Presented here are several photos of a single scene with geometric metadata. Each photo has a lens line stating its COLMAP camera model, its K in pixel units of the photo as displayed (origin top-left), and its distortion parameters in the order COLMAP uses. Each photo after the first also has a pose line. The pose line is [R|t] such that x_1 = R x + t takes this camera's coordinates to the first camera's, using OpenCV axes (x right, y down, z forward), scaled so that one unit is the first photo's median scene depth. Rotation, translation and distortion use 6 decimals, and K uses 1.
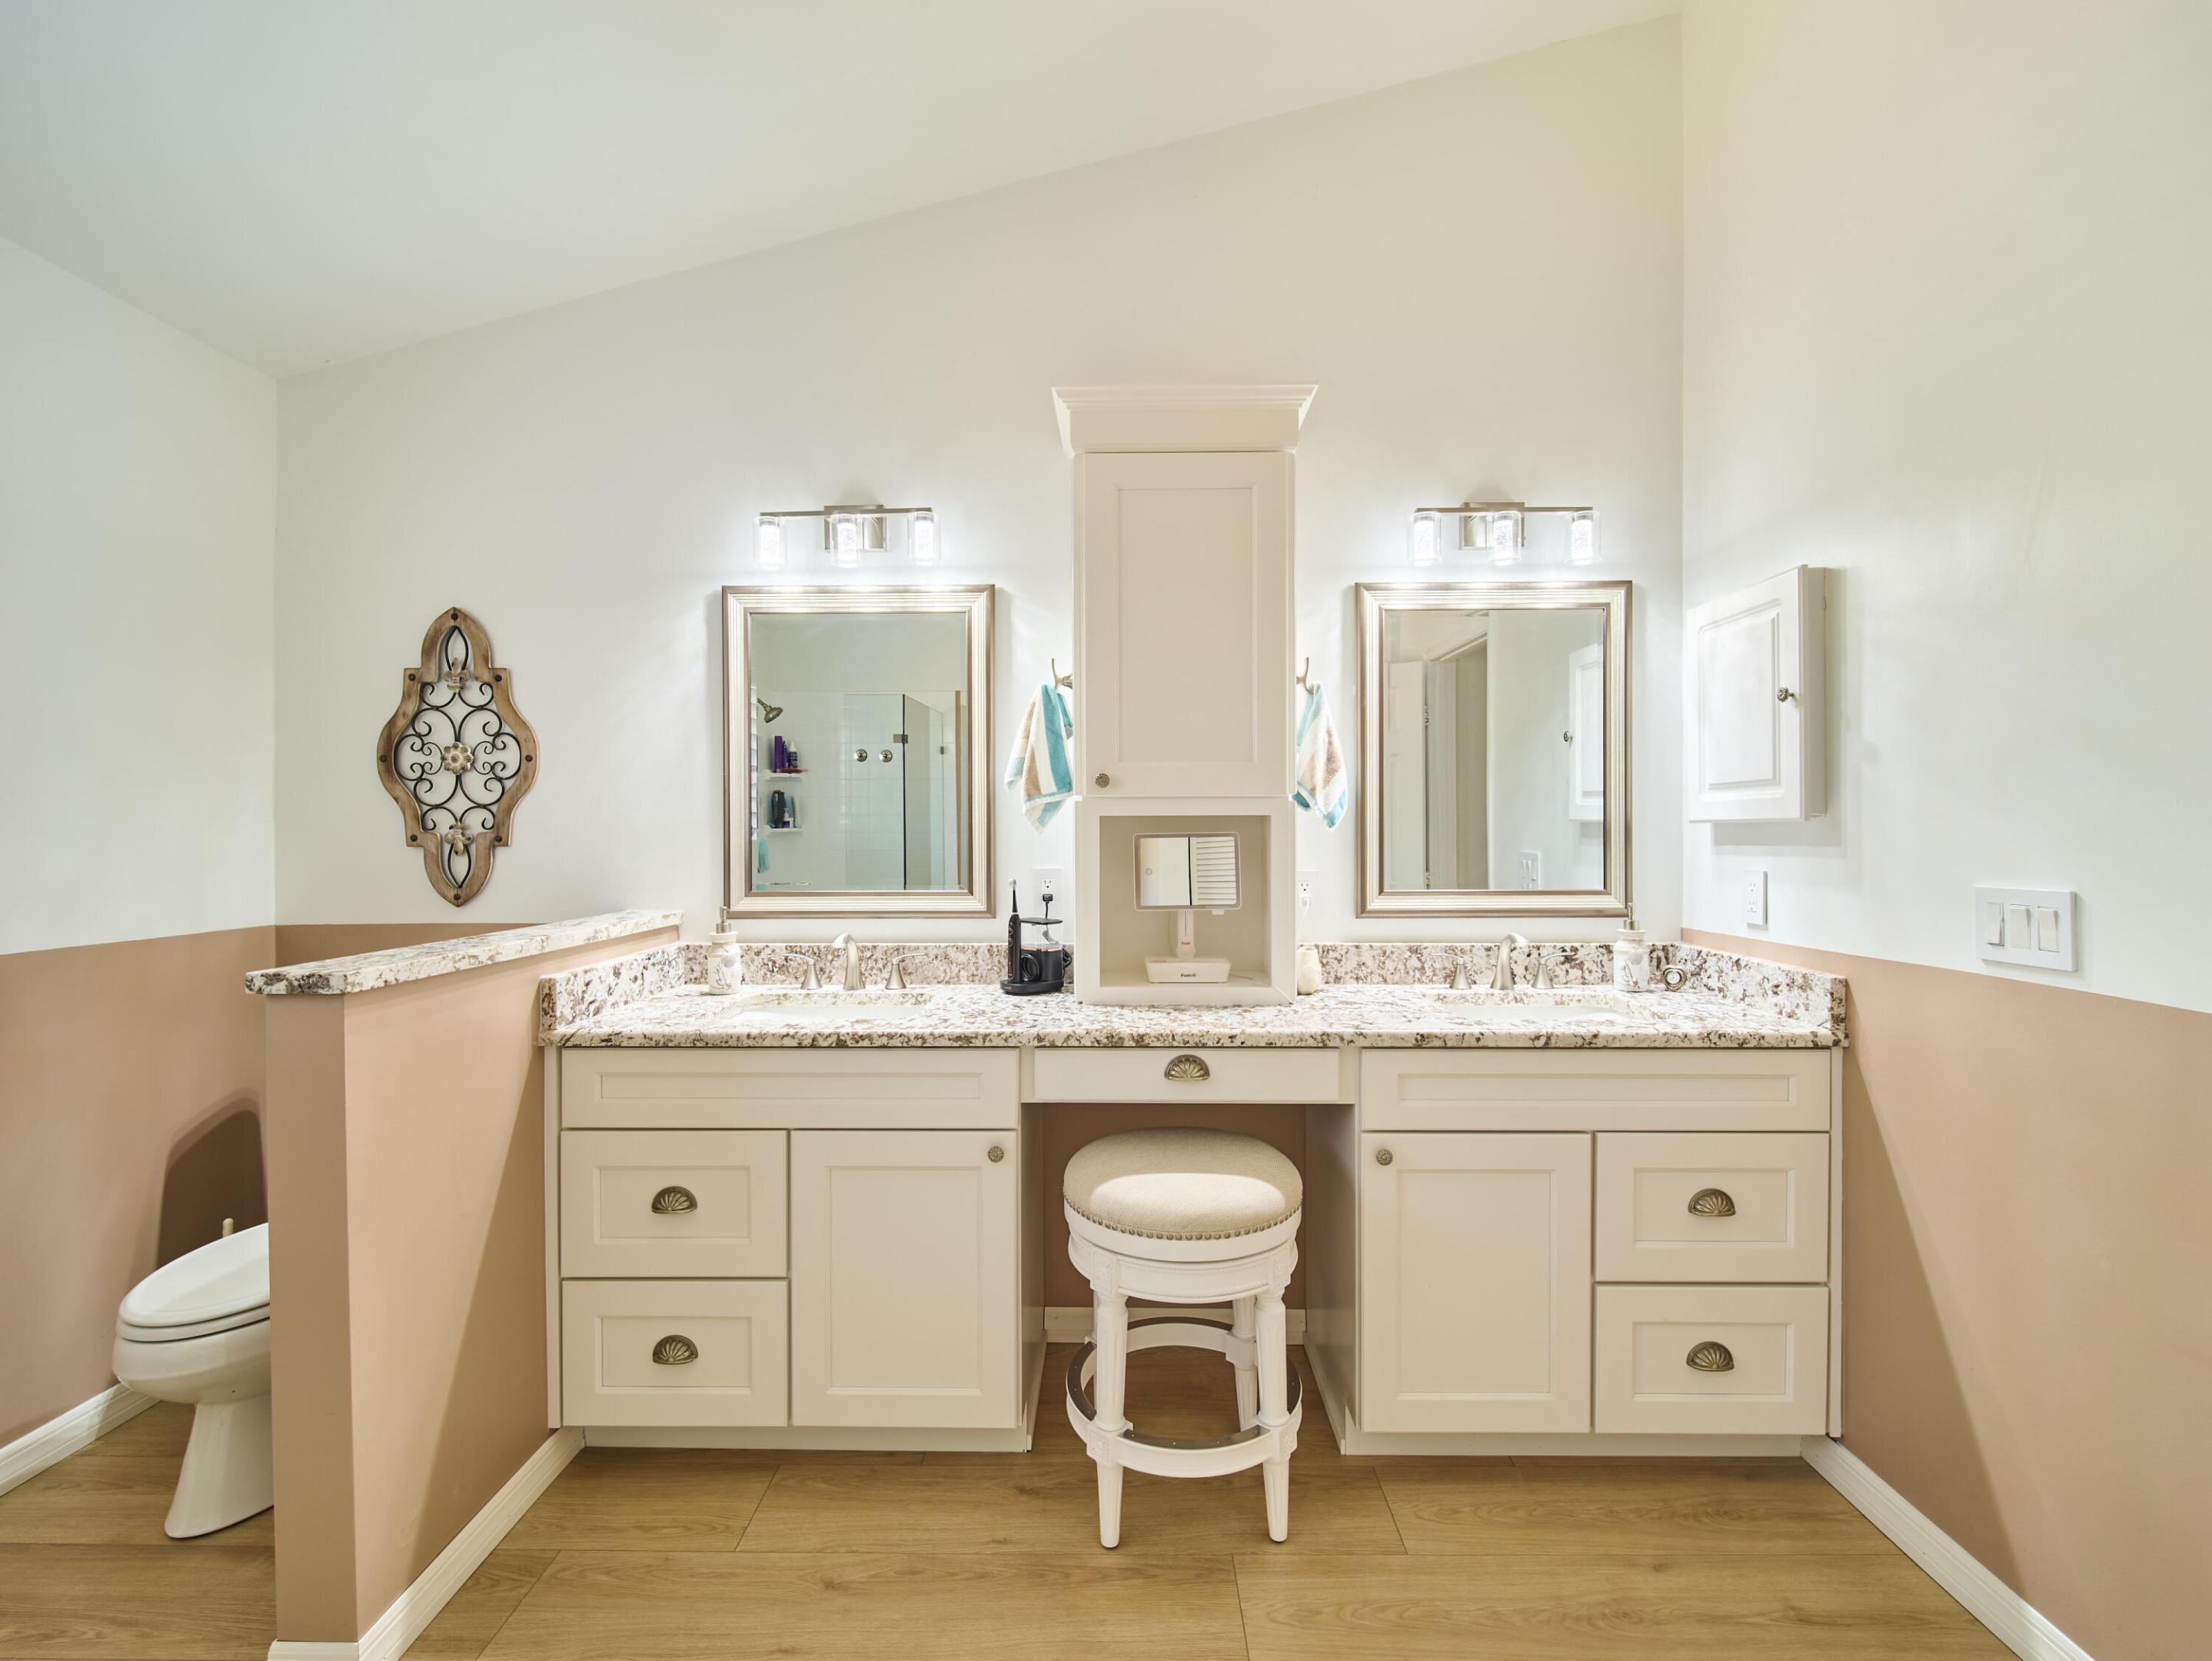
lens RADIAL K [[982.6, 0, 1104.2], [0, 982.6, 836.7], [0, 0, 1]] dist [-0.002198, -0.003133]
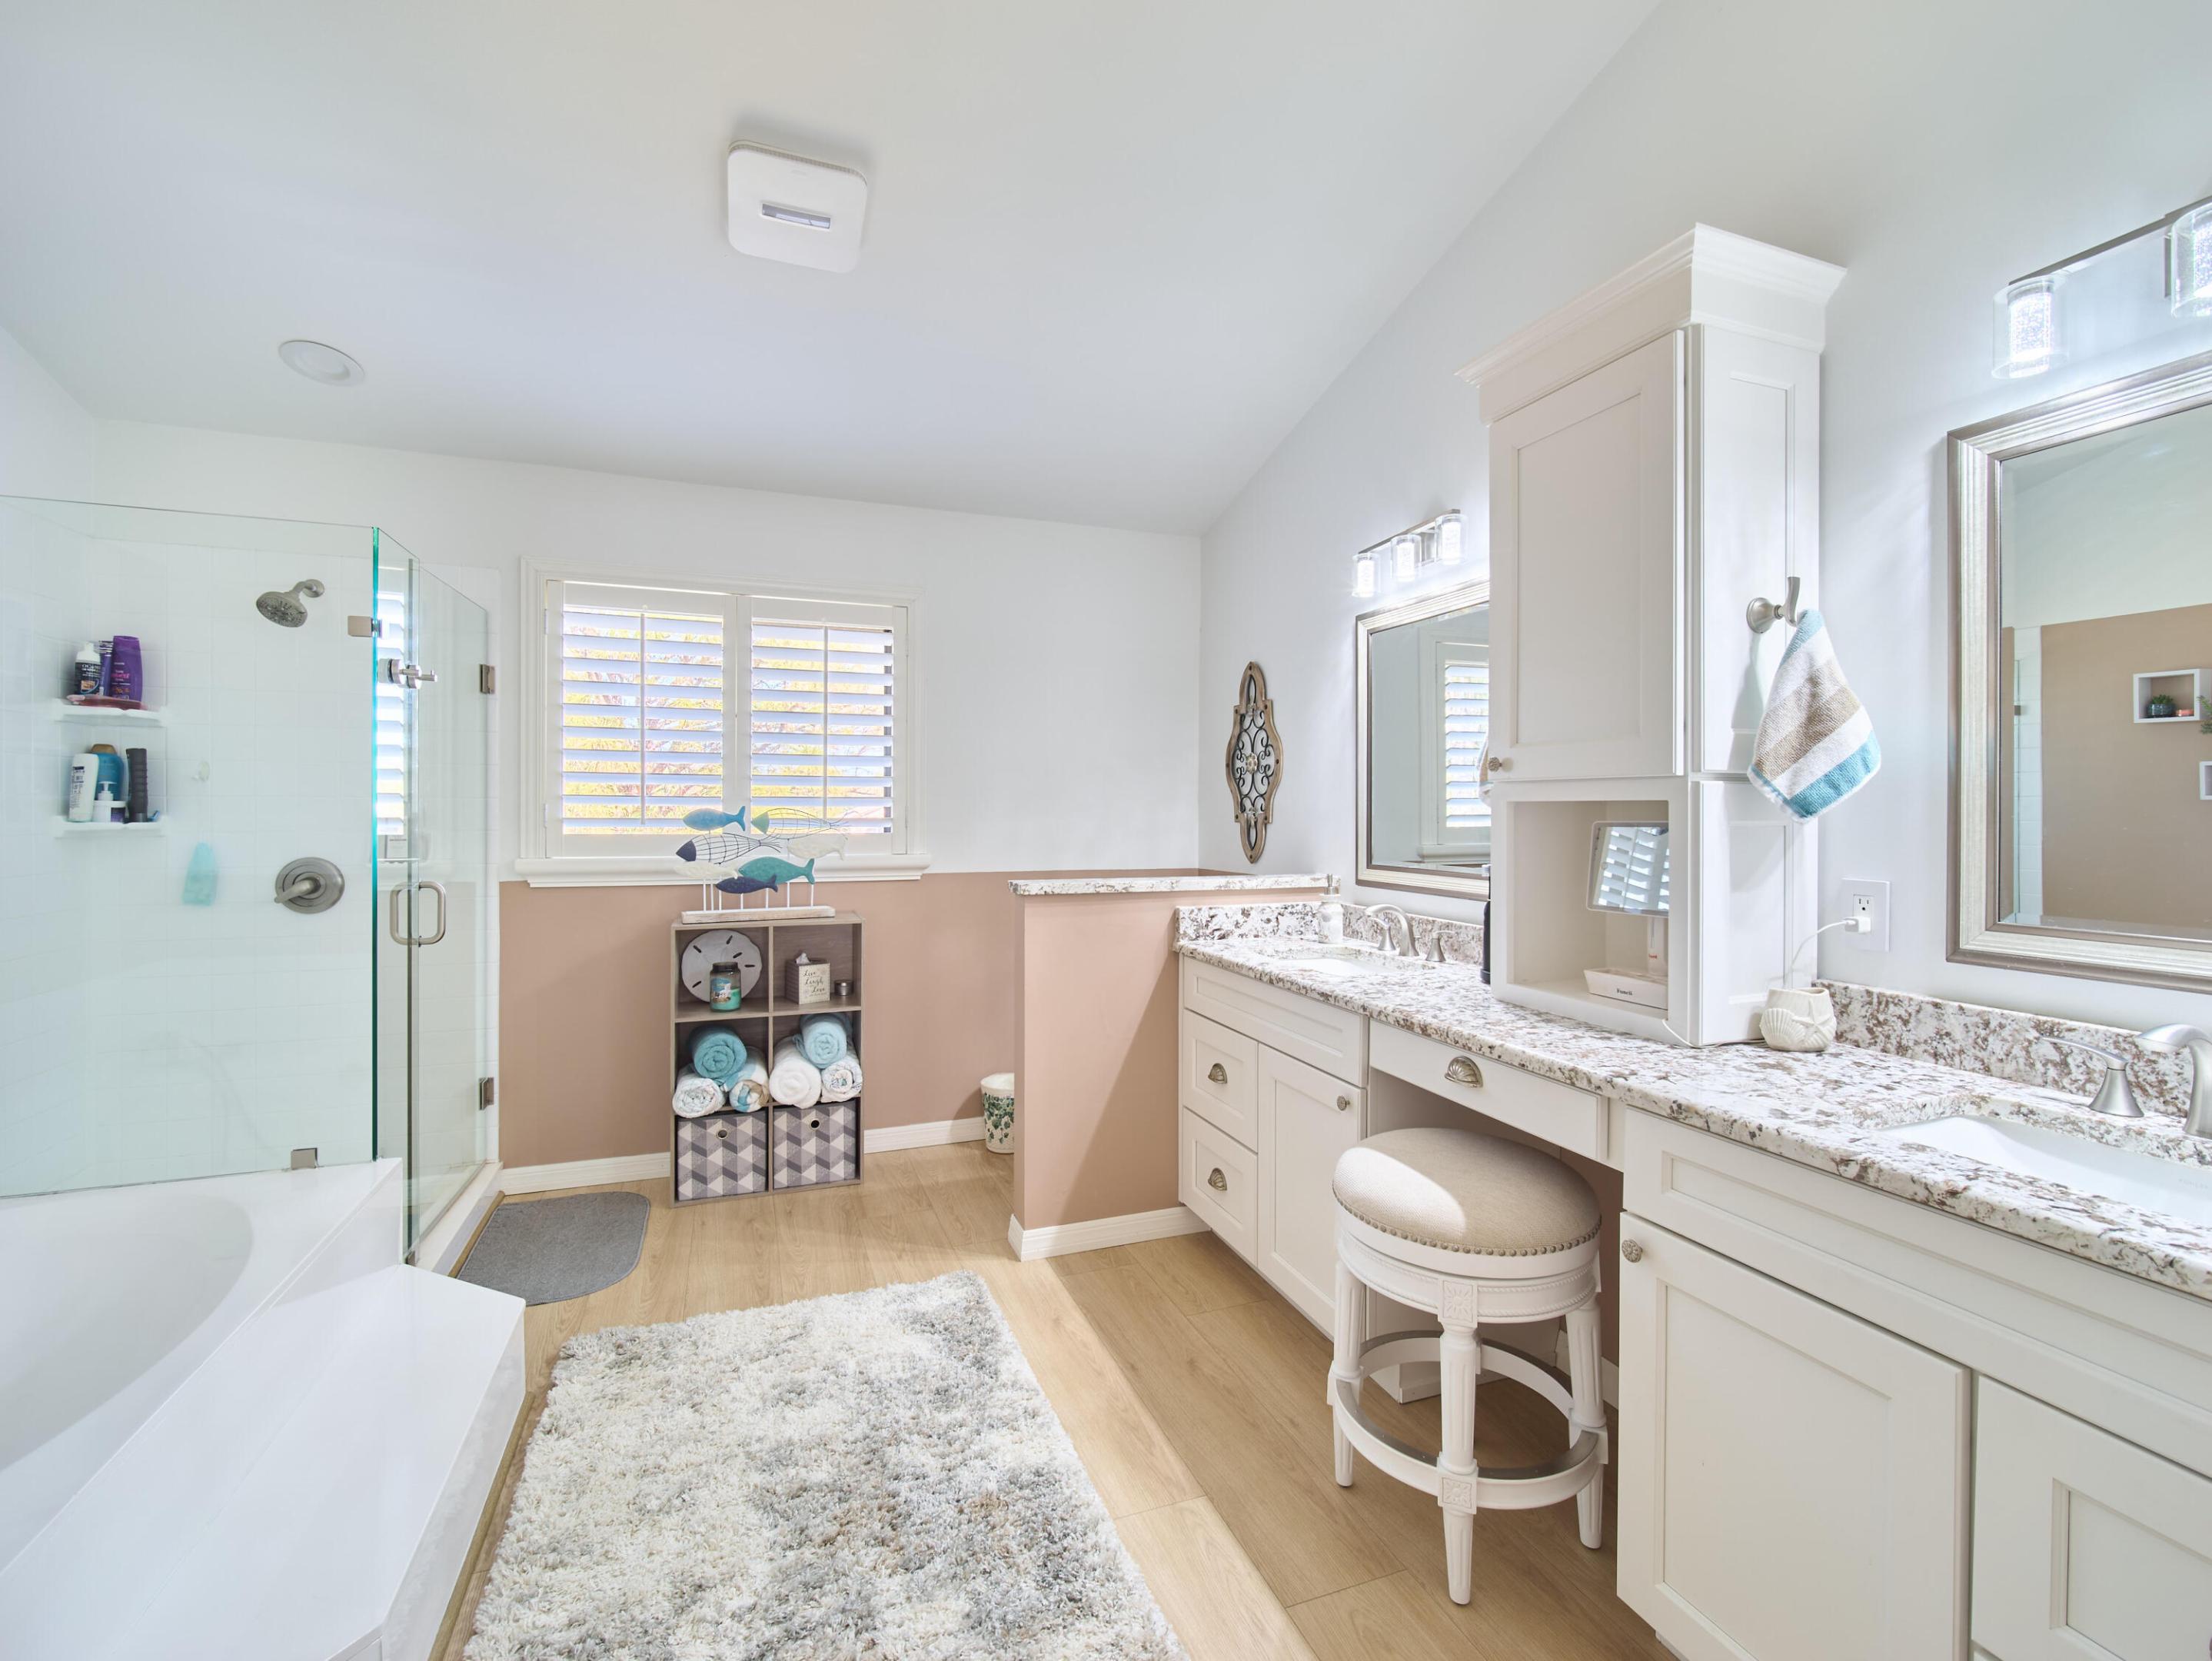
lens RADIAL K [[982.6, 0, 1097.6], [0, 982.6, 813.2], [0, 0, 1]] dist [-0.002198, -0.003133]
pose [[0.347584, 0.008560, -0.937610, 0.709997], [-0.013059, 0.999906, 0.004288, -0.008576], [0.937558, 0.010753, 0.347663, 0.286954]]
